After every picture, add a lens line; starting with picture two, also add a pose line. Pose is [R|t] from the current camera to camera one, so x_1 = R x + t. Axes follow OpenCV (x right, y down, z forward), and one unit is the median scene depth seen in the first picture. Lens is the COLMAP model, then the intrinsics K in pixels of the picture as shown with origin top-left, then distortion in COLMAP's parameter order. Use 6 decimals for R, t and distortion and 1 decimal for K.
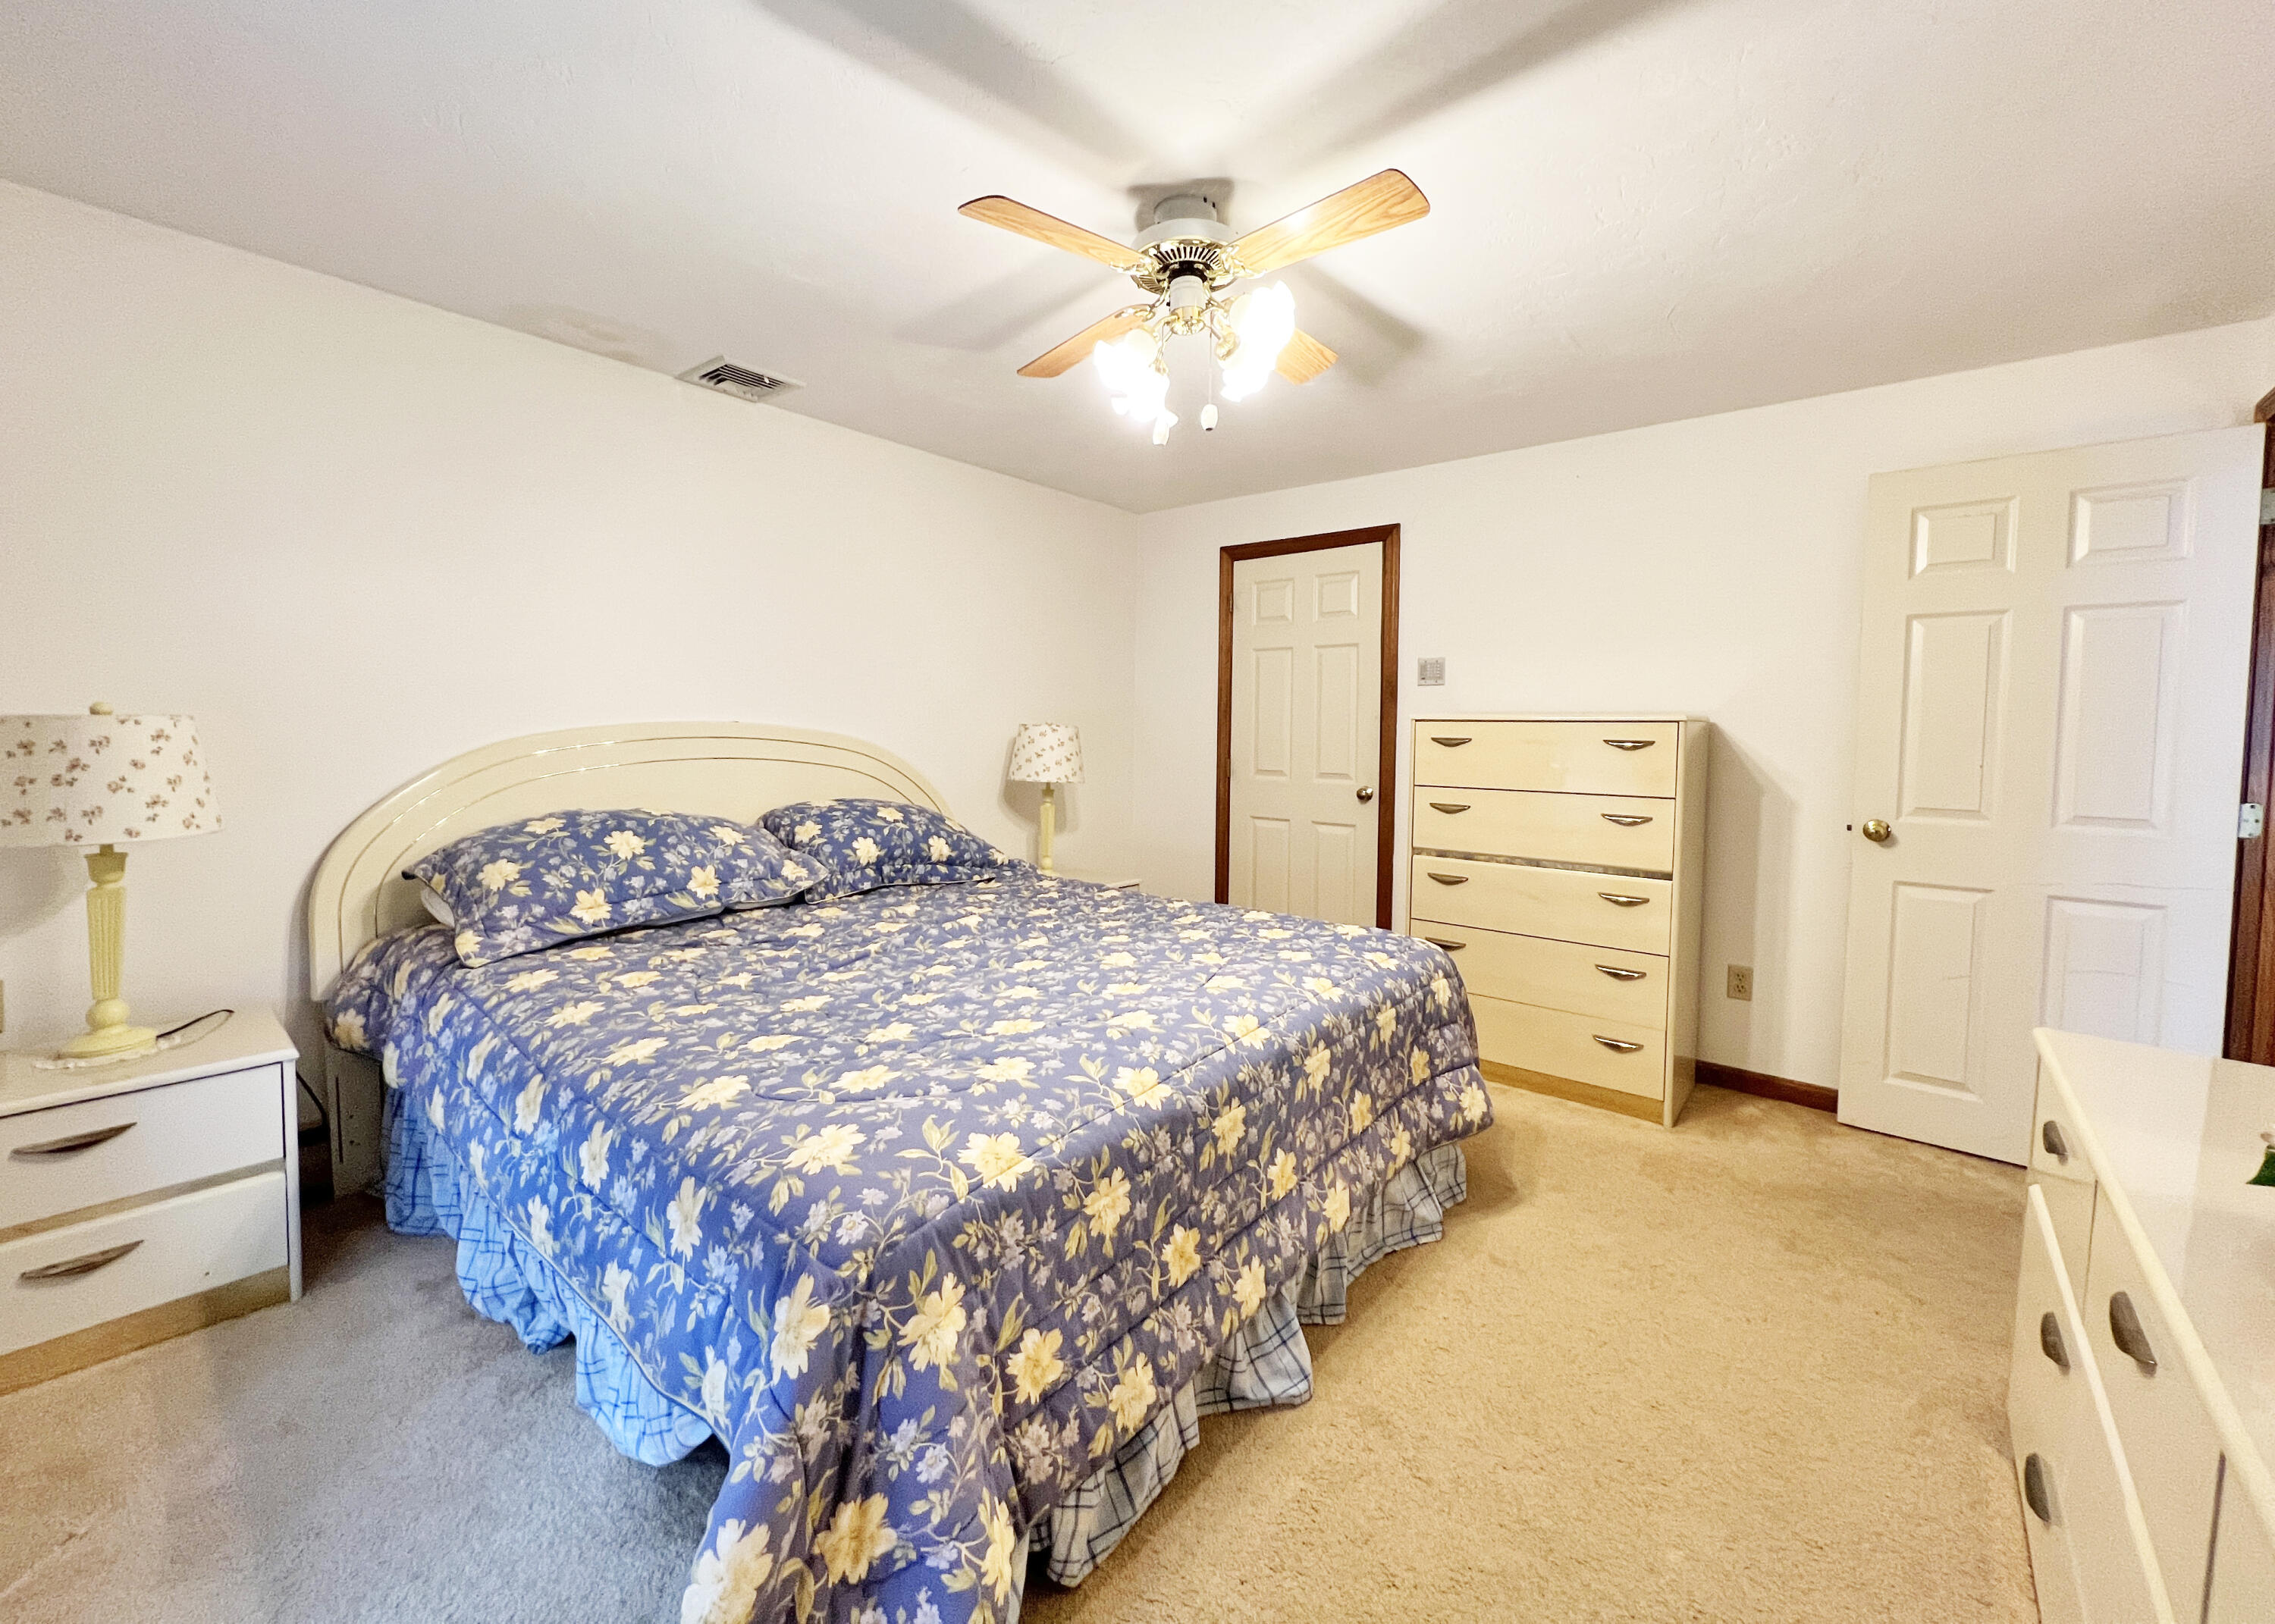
lens RADIAL K [[900.4, 0, 1129.7], [0, 900.4, 819.6], [0, 0, 1]] dist [0.000682, 0.000124]
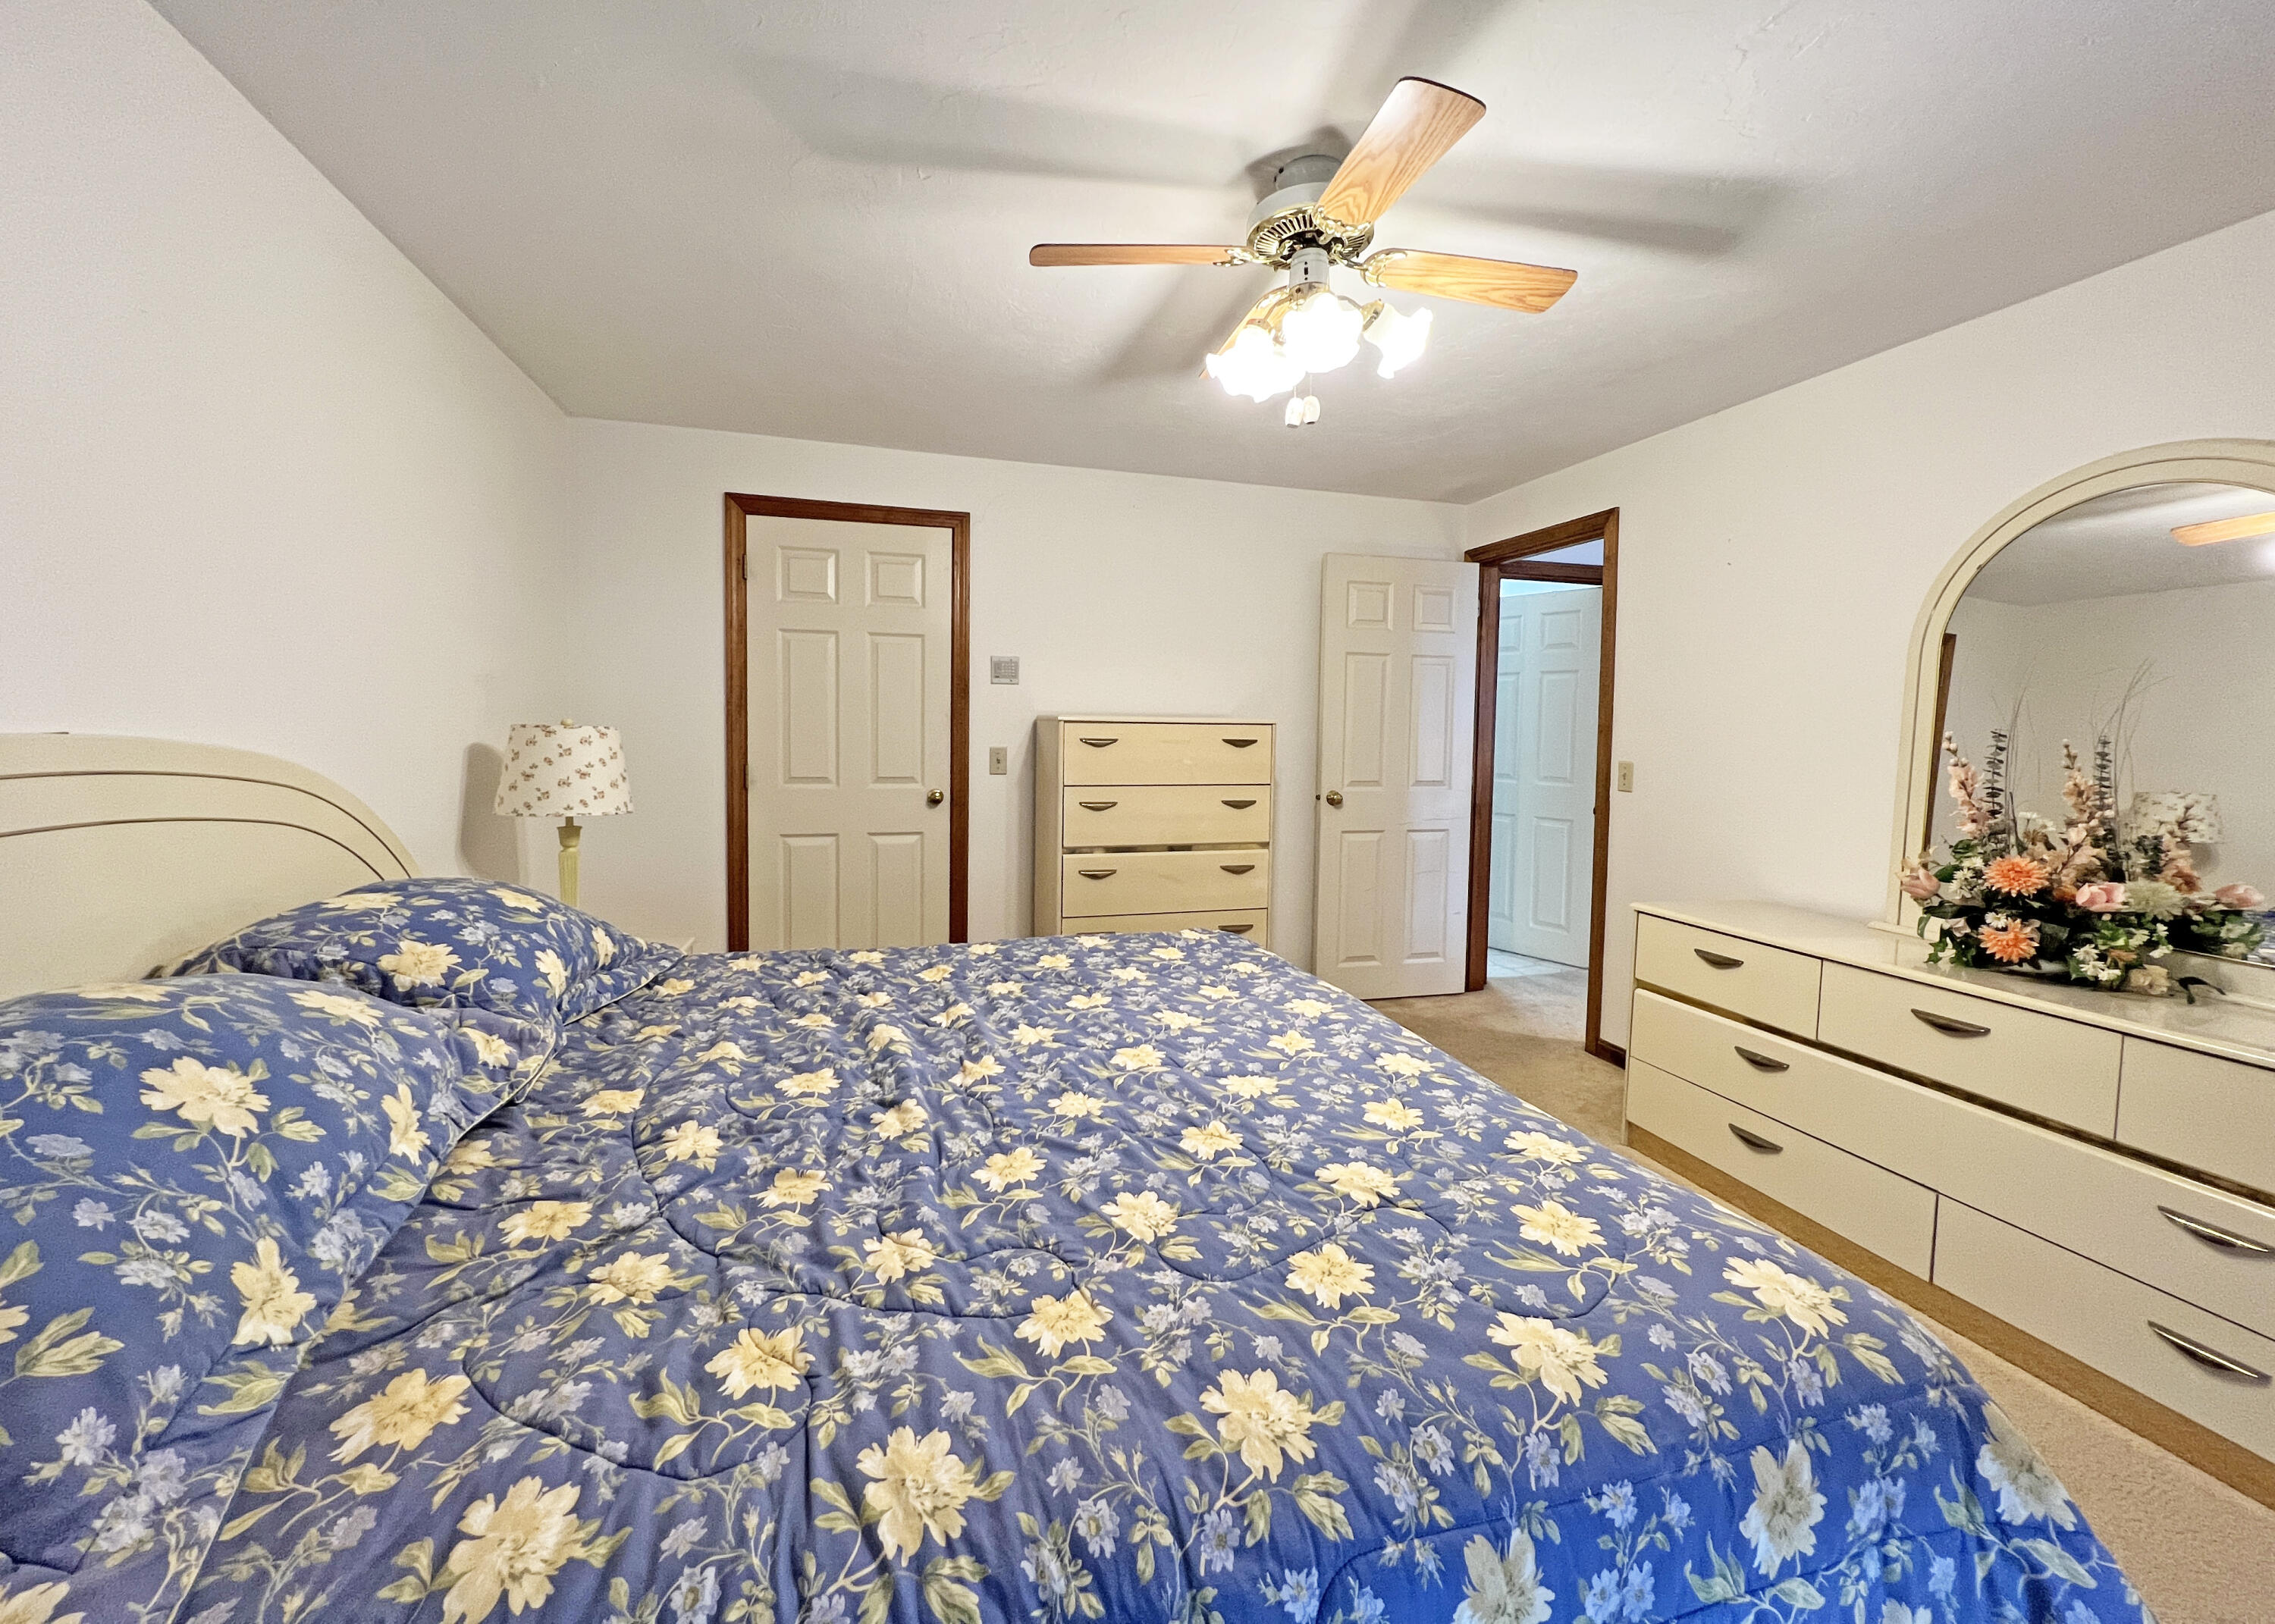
lens RADIAL K [[909.5, 0, 1134.2], [0, 909.5, 800.9], [0, 0, 1]] dist [0.002979, 0.000305]
pose [[0.561887, -0.075757, 0.823738, -0.557225], [0.077767, 0.996225, 0.038574, -0.063816], [-0.823551, 0.042385, 0.565657, 0.428602]]
